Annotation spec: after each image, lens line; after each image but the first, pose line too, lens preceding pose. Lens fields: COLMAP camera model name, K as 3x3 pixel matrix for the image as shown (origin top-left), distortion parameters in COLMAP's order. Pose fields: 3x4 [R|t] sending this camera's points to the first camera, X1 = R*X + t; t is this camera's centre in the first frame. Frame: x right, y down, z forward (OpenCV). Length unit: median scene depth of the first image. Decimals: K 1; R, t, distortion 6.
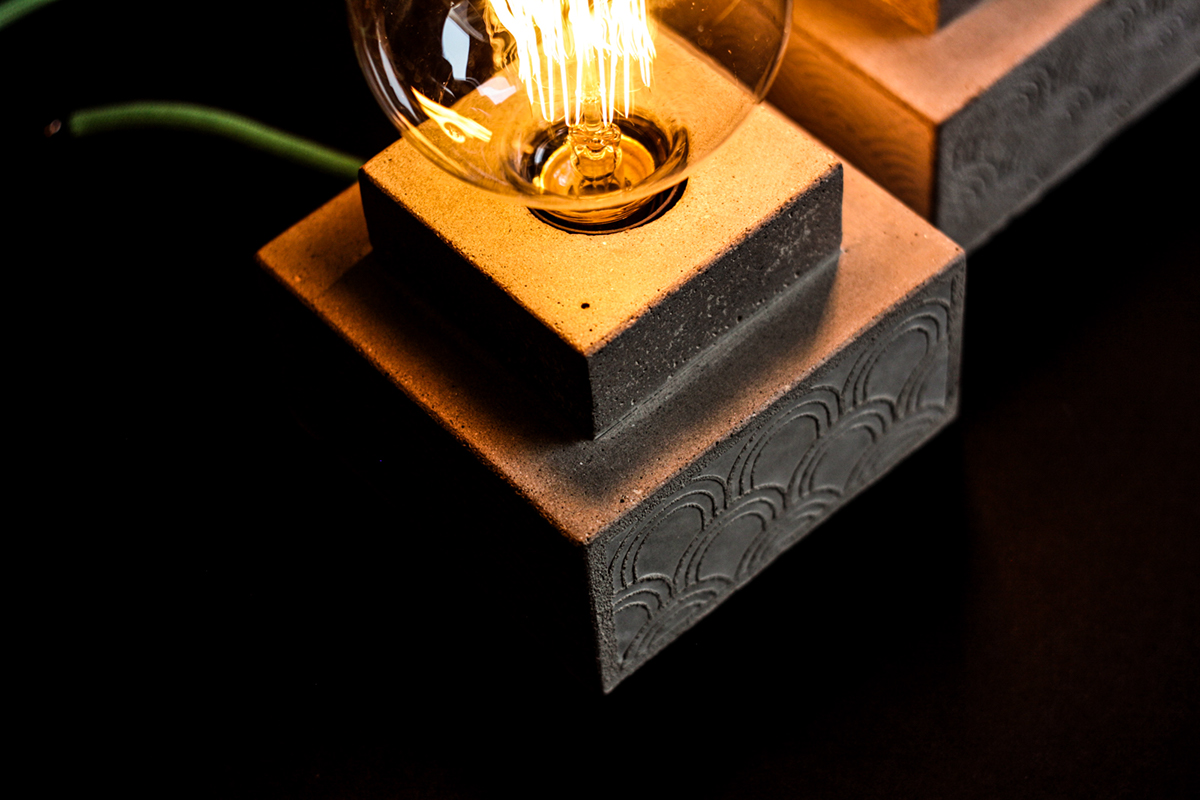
lens RADIAL K [[3094.1, 0, 600.0], [0, 3094.1, 400.0], [0, 0, 1]] dist [-0.099805, -0.511137]
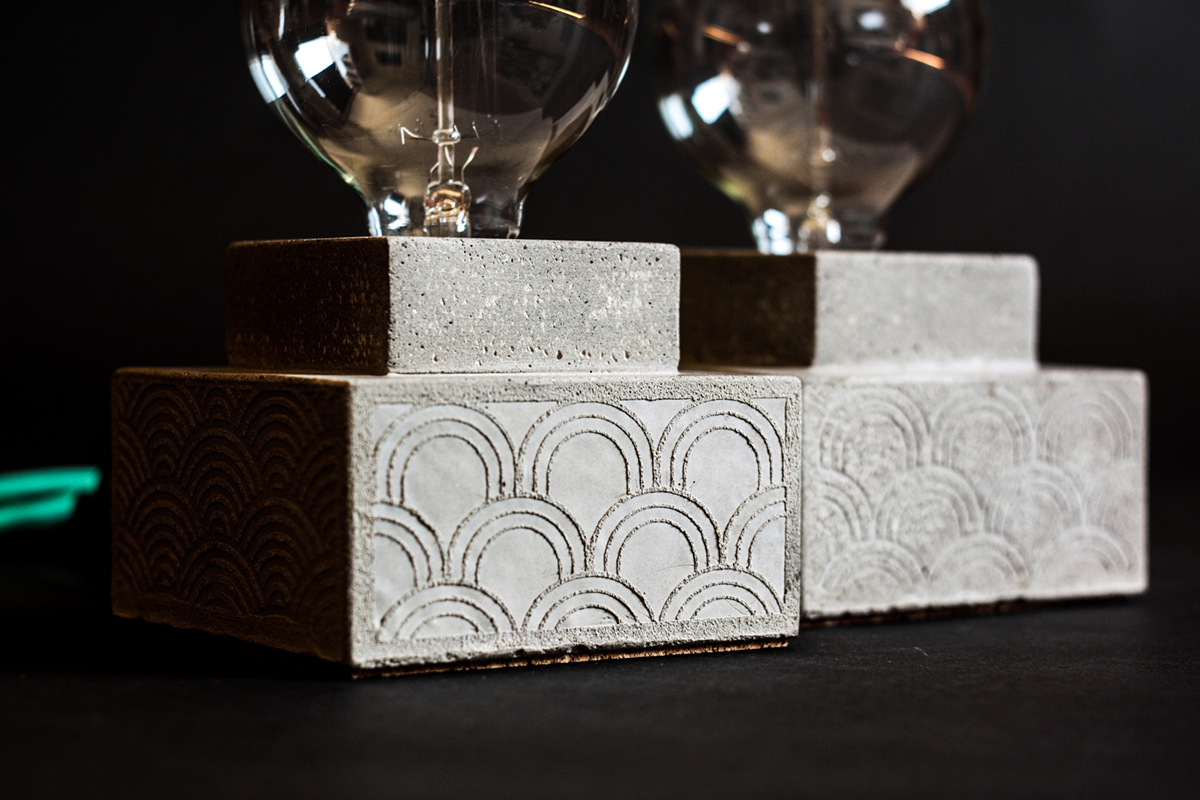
lens RADIAL K [[3094.1, 0, 600.0], [0, 3094.1, 400.0], [0, 0, 1]] dist [-0.099805, -0.511137]
pose [[0.987614, 0.067476, -0.141652, 0.200812], [-0.151541, 0.644190, -0.749703, 0.731508], [0.040664, 0.761884, 0.646436, 0.367605]]
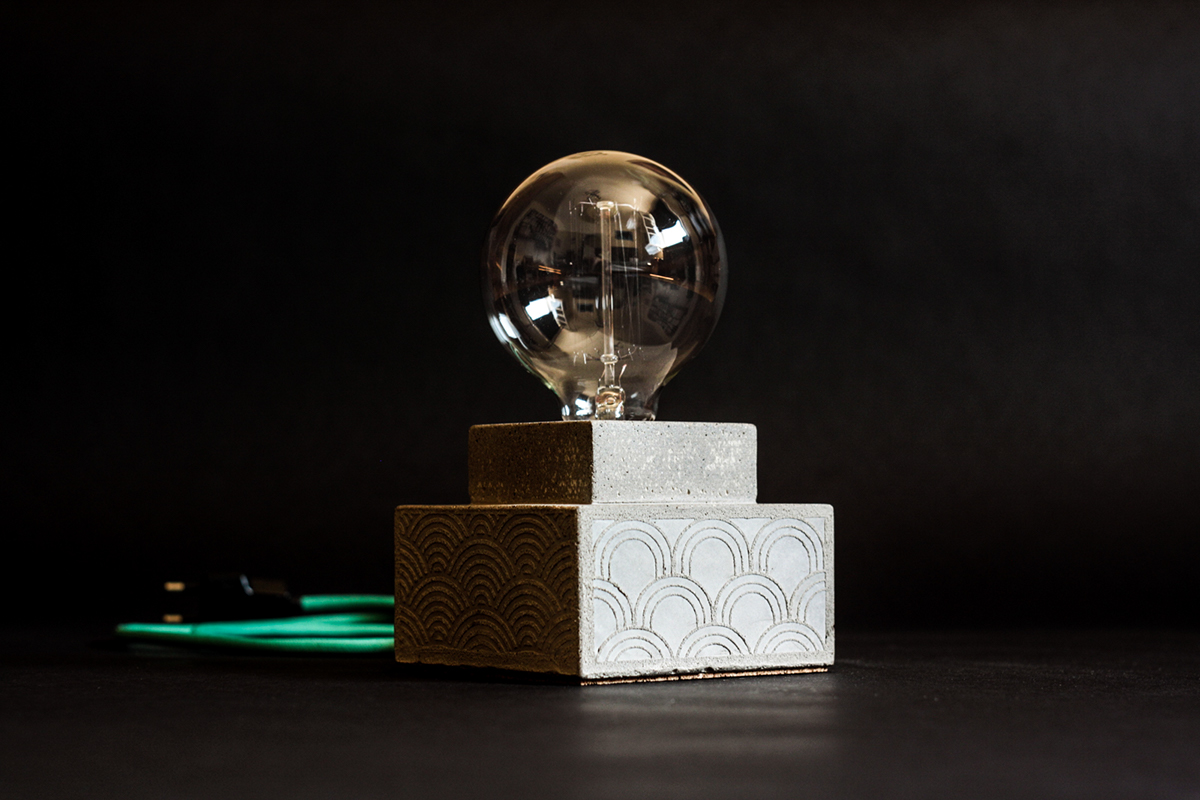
lens RADIAL K [[3094.1, 0, 600.0], [0, 3094.1, 400.0], [0, 0, 1]] dist [-0.099805, -0.511137]
pose [[0.995316, 0.049791, -0.082872, 0.131394], [-0.096177, 0.597149, -0.796344, 1.249630], [0.009836, 0.800584, 0.599140, -0.014696]]
